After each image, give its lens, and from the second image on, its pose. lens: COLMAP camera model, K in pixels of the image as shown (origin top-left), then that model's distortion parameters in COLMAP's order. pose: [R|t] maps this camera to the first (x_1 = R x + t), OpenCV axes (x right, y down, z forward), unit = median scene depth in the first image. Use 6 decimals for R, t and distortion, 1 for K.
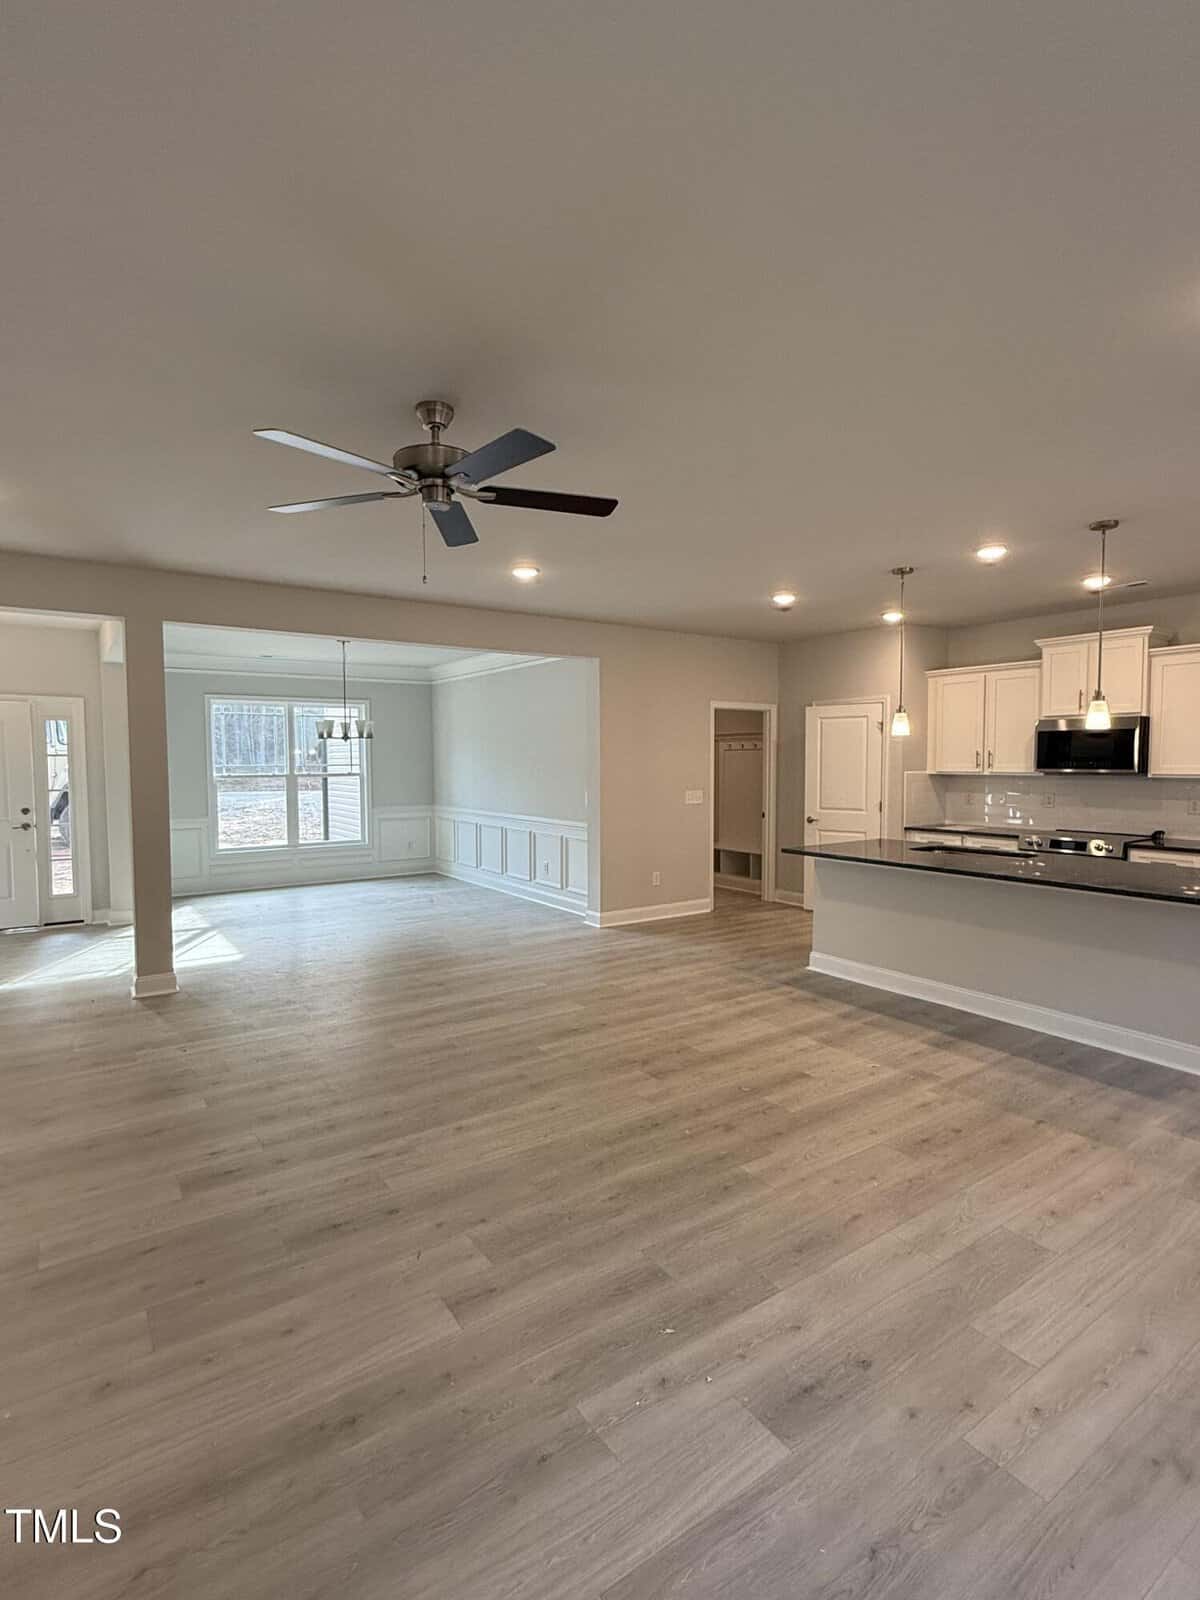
lens RADIAL K [[790.6, 0, 604.7], [0, 790.6, 801.0], [0, 0, 1]] dist [-0.000953, -0.000001]
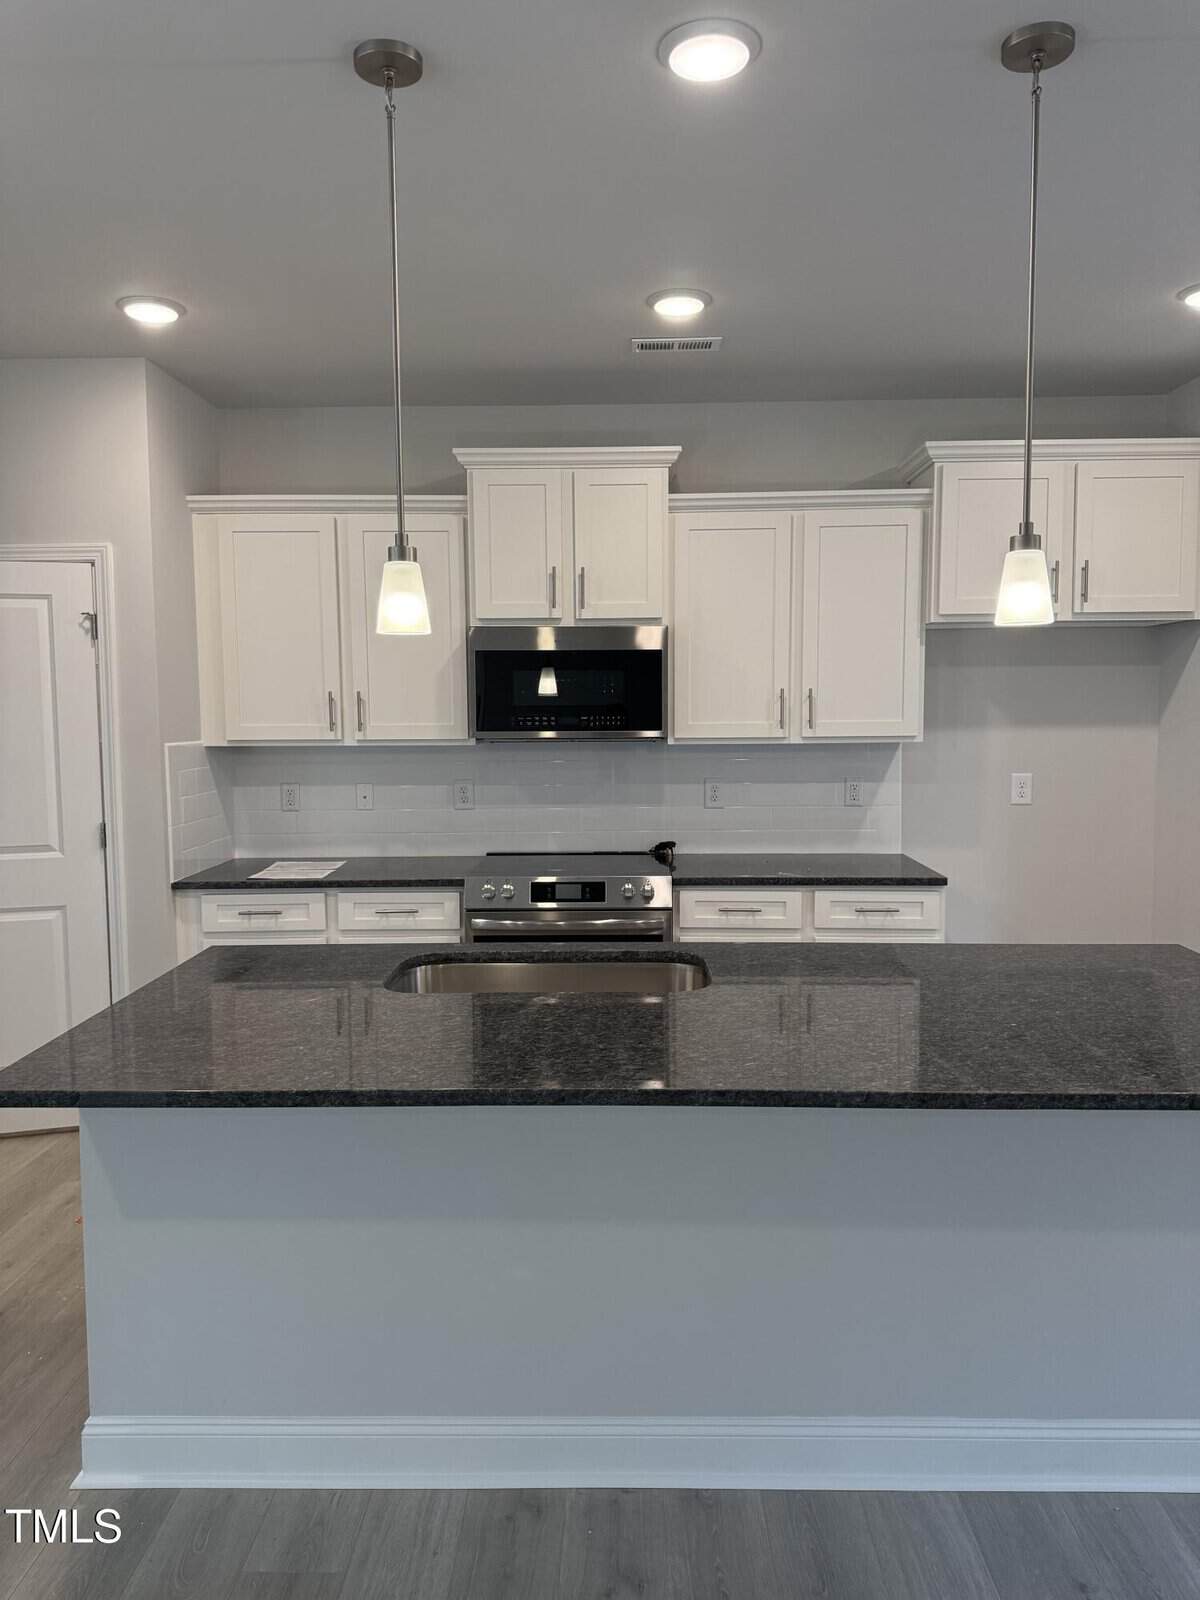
lens RADIAL K [[1107.4, 0, 587.1], [0, 1107.4, 805.4], [0, 0, 1]] dist [0.053168, -0.004504]
pose [[0.589895, -0.075862, 0.803908, 0.078307], [0.047375, 0.997114, 0.059331, -0.045402], [-0.806089, 0.003086, 0.591786, 0.774086]]
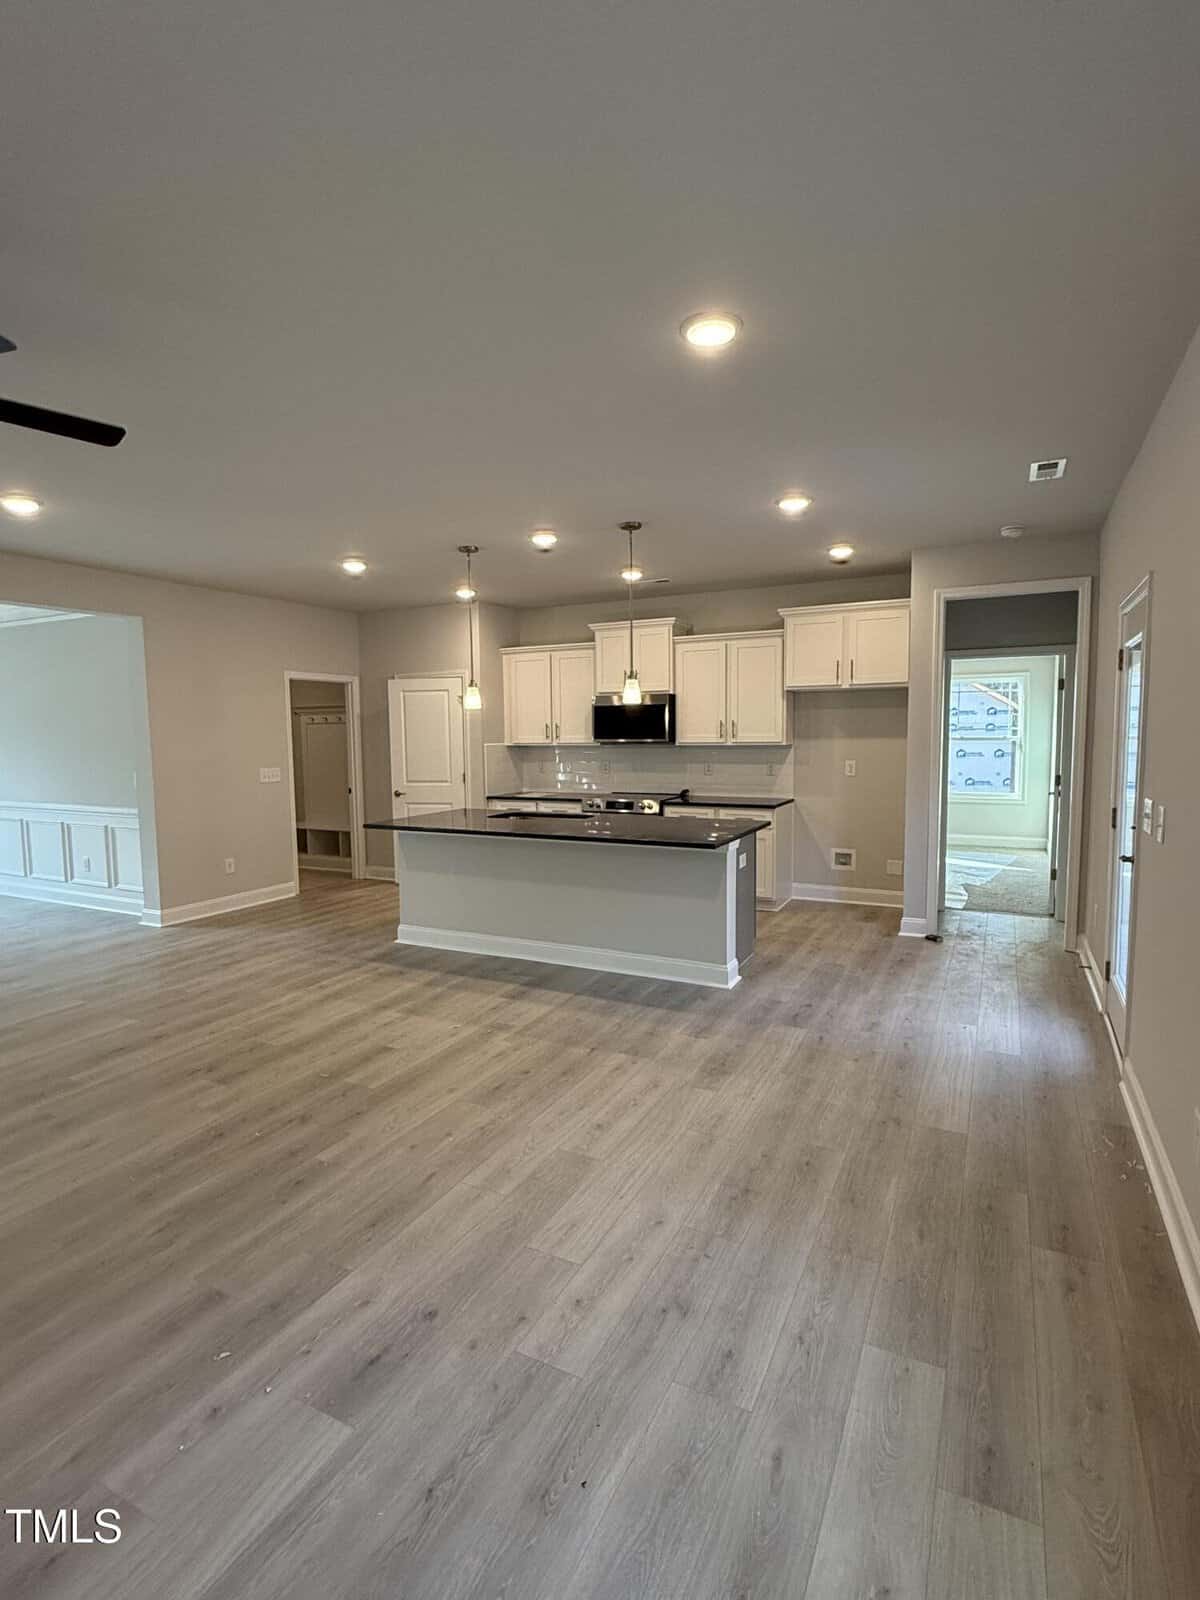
lens RADIAL K [[790.6, 0, 603.3], [0, 790.6, 801.3], [0, 0, 1]] dist [-0.000953, -0.000001]
pose [[0.880868, -0.049049, 0.470814, 0.031370], [0.033439, 0.998580, 0.041468, 0.001636], [-0.472180, -0.020784, 0.881257, -0.002719]]
